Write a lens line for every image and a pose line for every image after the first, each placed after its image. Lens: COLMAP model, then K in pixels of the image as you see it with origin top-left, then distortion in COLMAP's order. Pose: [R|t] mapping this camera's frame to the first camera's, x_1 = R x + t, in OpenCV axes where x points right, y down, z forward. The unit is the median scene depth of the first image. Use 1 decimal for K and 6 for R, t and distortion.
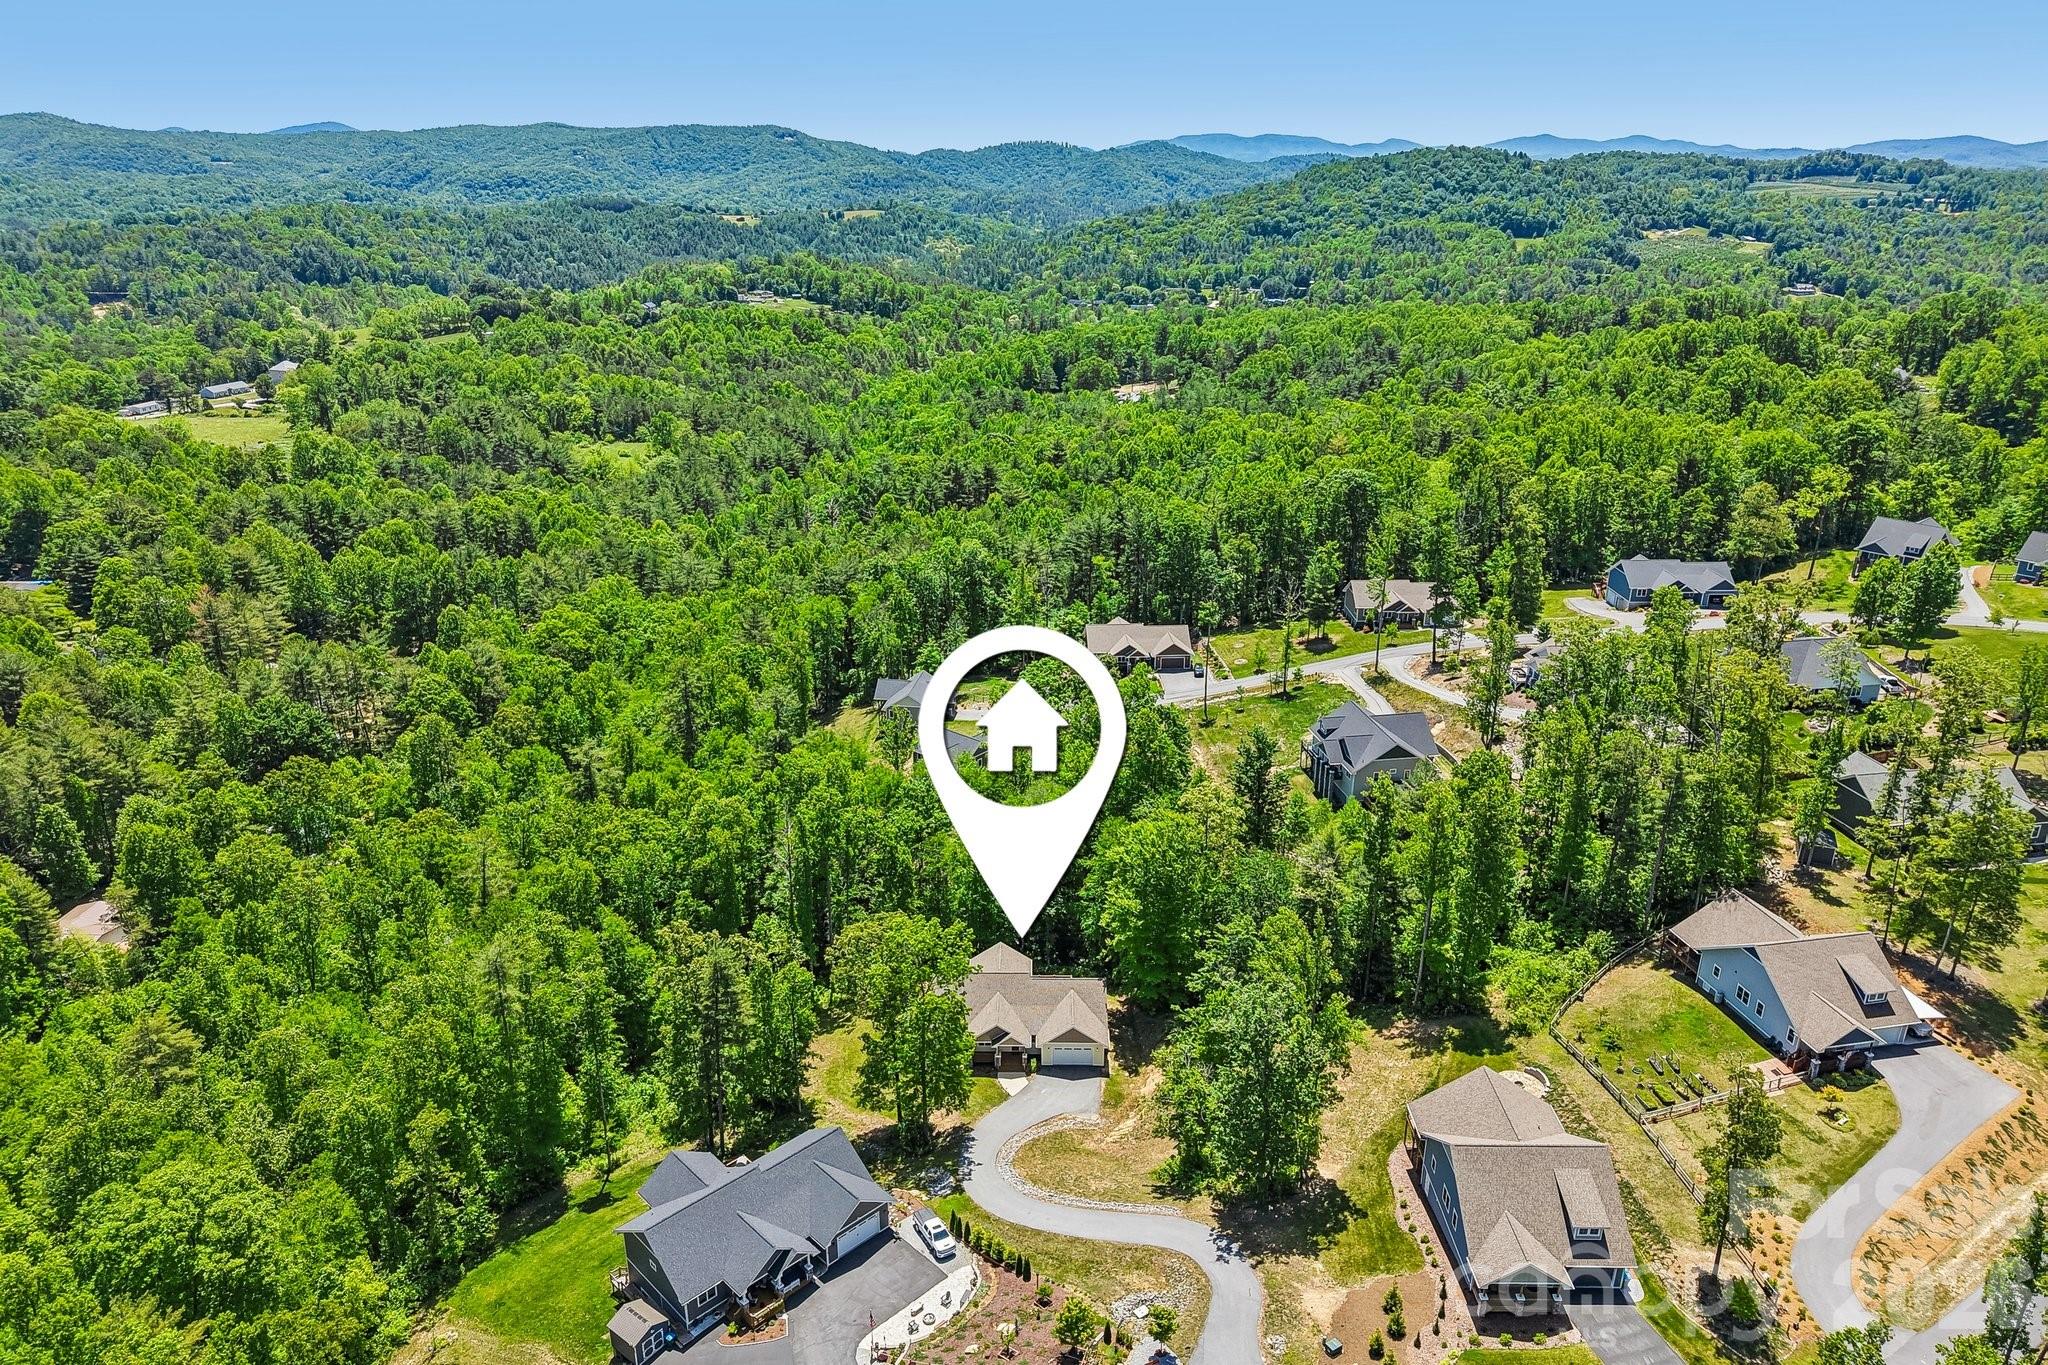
lens RADIAL K [[1382.5, 0, 1030.7], [0, 1382.5, 678.2], [0, 0, 1]] dist [0.015647, -0.010428]
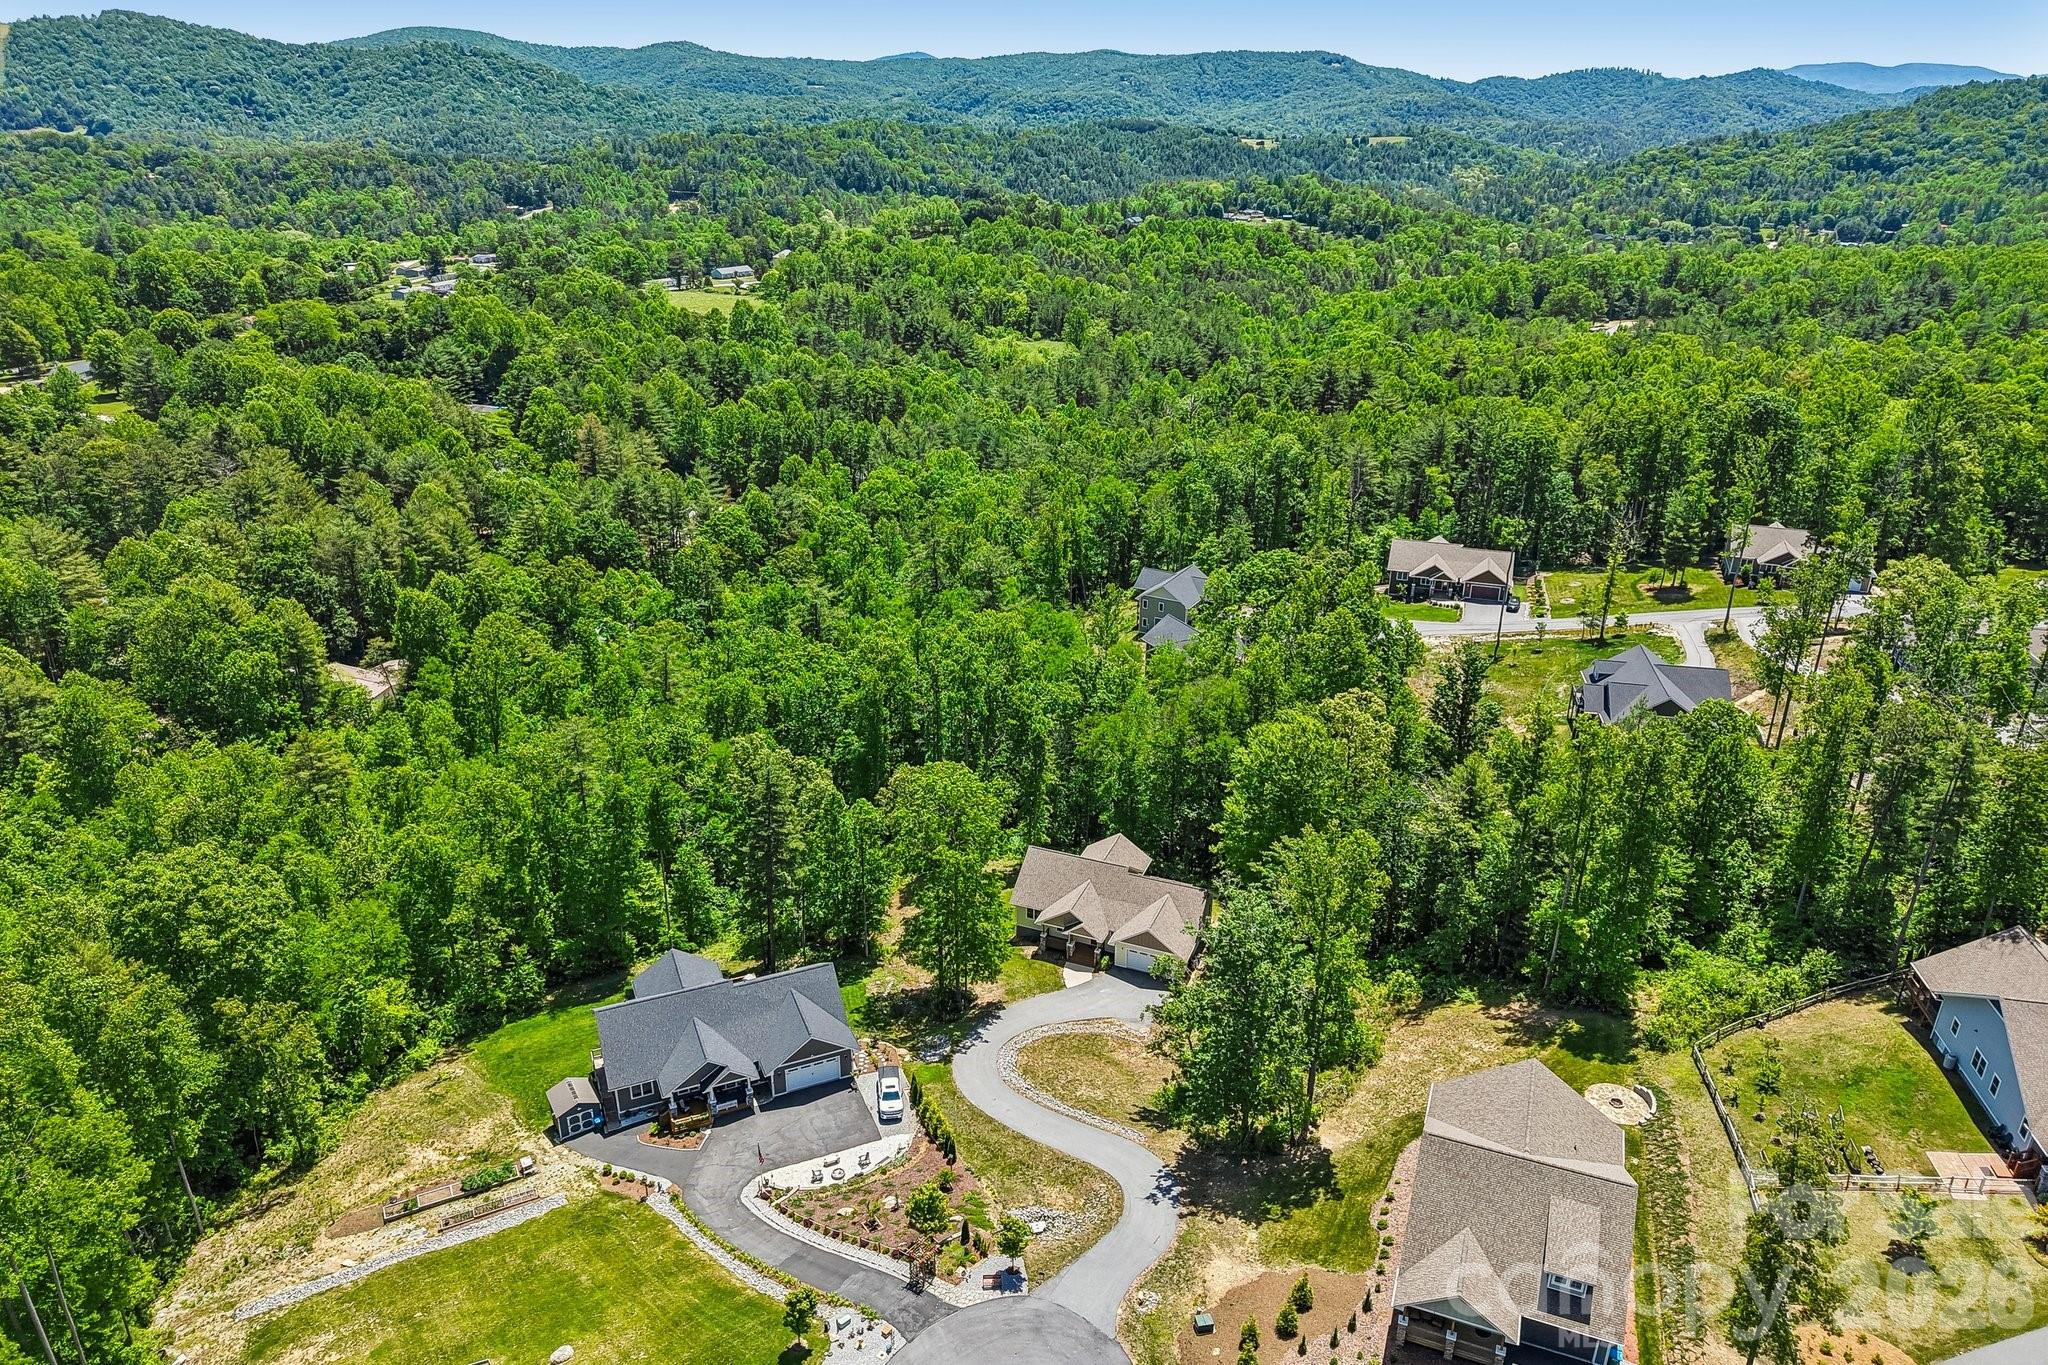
lens RADIAL K [[1382.5, 0, 1030.7], [0, 1382.5, 678.2], [0, 0, 1]] dist [0.015647, -0.010428]
pose [[0.931113, 0.147743, -0.333467, 0.104939], [-0.134190, 0.988922, 0.063456, 0.019699], [0.339148, -0.014337, 0.940624, 0.059945]]
